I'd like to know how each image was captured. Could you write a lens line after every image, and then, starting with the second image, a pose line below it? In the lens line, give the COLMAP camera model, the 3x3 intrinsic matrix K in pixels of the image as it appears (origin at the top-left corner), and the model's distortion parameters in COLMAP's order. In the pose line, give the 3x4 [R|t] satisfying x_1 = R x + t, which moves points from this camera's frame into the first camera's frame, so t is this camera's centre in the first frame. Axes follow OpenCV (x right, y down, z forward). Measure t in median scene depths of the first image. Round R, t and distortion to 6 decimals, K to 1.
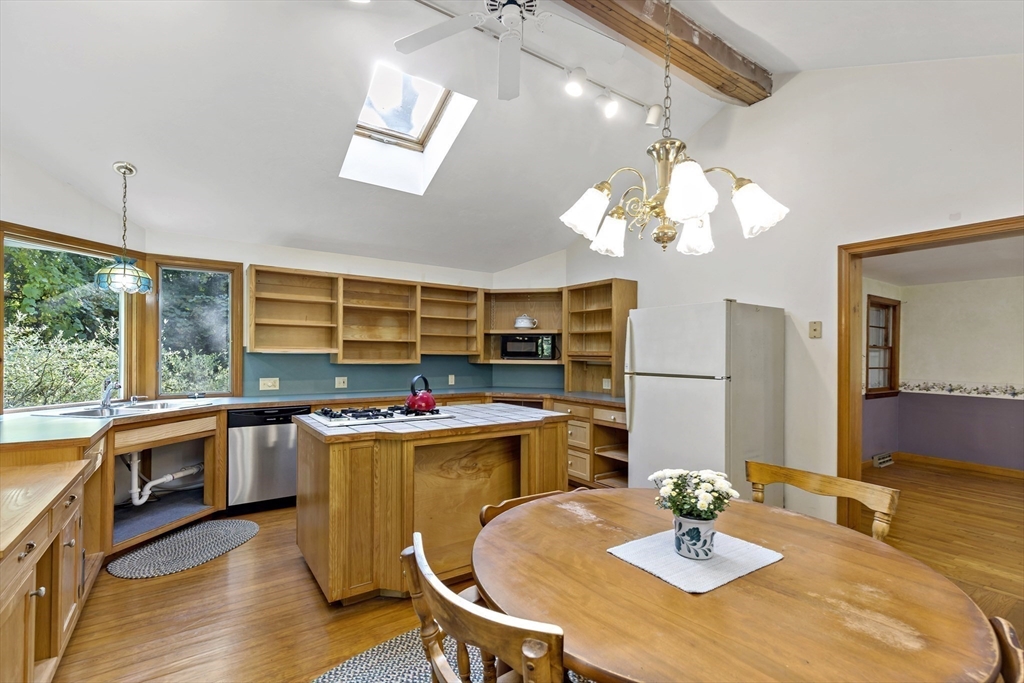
lens RADIAL K [[466.7, 0, 511.3], [0, 466.7, 350.5], [0, 0, 1]] dist [0.009715, -0.000197]
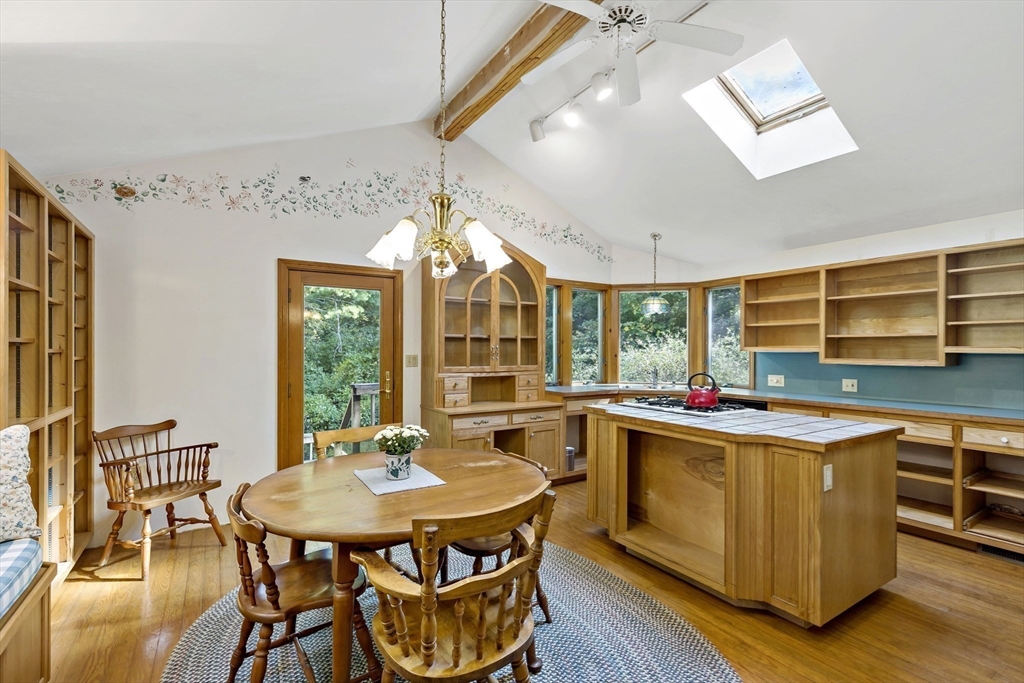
lens RADIAL K [[466.7, 0, 520.4], [0, 466.7, 352.3], [0, 0, 1]] dist [0.009715, -0.000197]
pose [[-0.012402, -0.003125, -0.999918, 0.575768], [0.004782, 0.999983, -0.003185, 0.006640], [0.999912, -0.004821, -0.012387, 0.423406]]
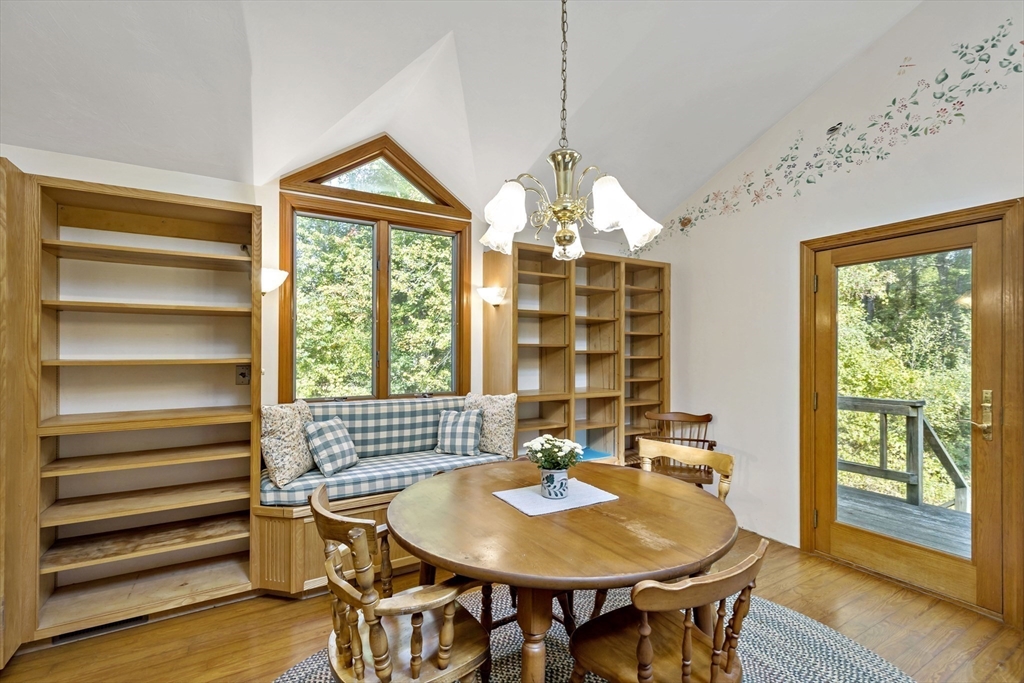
lens RADIAL K [[466.7, 0, 514.3], [0, 466.7, 346.4], [0, 0, 1]] dist [0.009715, -0.000197]
pose [[-0.998040, -0.007581, 0.062122, 0.126218], [-0.008528, 0.999851, -0.014993, 0.004816], [-0.061999, -0.015493, -0.997956, 0.705942]]
